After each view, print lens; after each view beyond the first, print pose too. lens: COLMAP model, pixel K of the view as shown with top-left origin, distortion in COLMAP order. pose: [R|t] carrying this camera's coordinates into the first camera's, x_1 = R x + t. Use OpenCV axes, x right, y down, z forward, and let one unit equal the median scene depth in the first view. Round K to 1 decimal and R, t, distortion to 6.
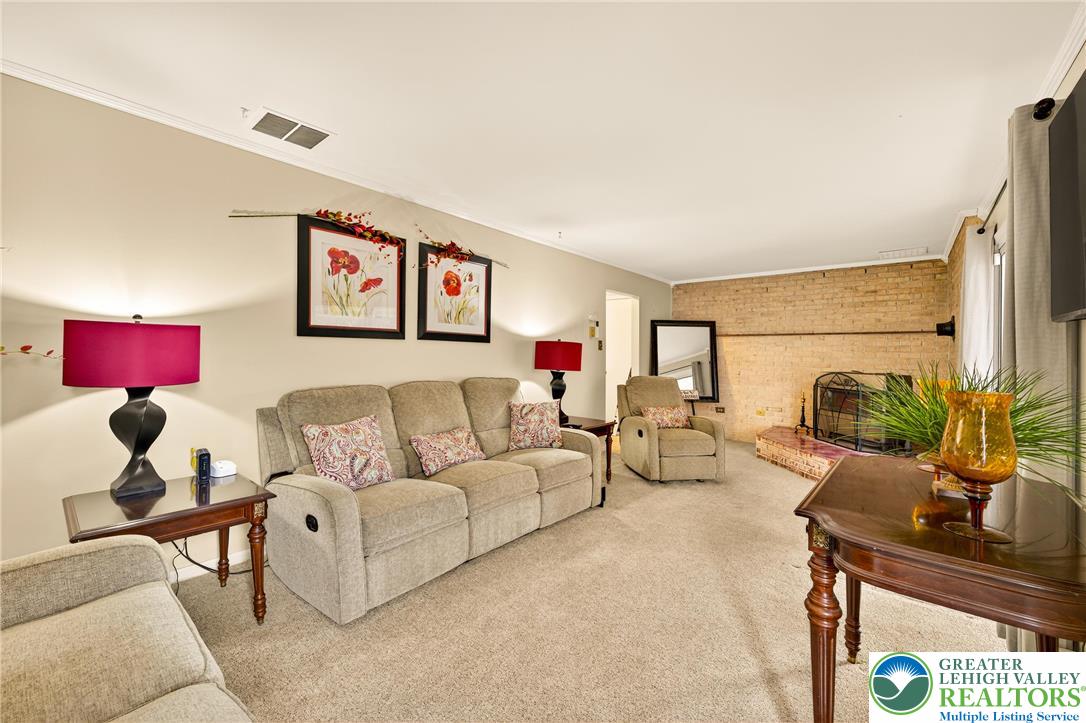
lens RADIAL K [[433.4, 0, 540.3], [0, 433.4, 357.7], [0, 0, 1]] dist [-0.000335, 0.000110]
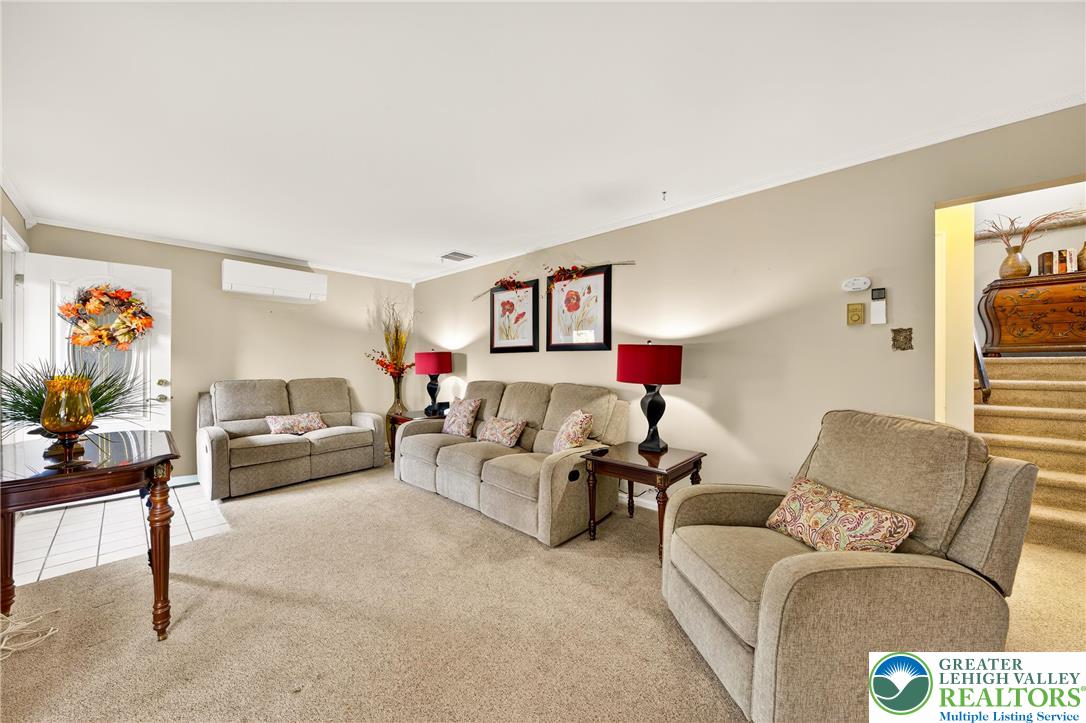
lens RADIAL K [[404.3, 0, 540.3], [0, 404.3, 371.6], [0, 0, 1]] dist [-0.001206, -0.000200]
pose [[-0.060111, 0.012995, -0.998107, 0.897060], [-0.005126, 0.999898, 0.013327, 0.003082], [0.998179, 0.005917, -0.060038, 1.003234]]
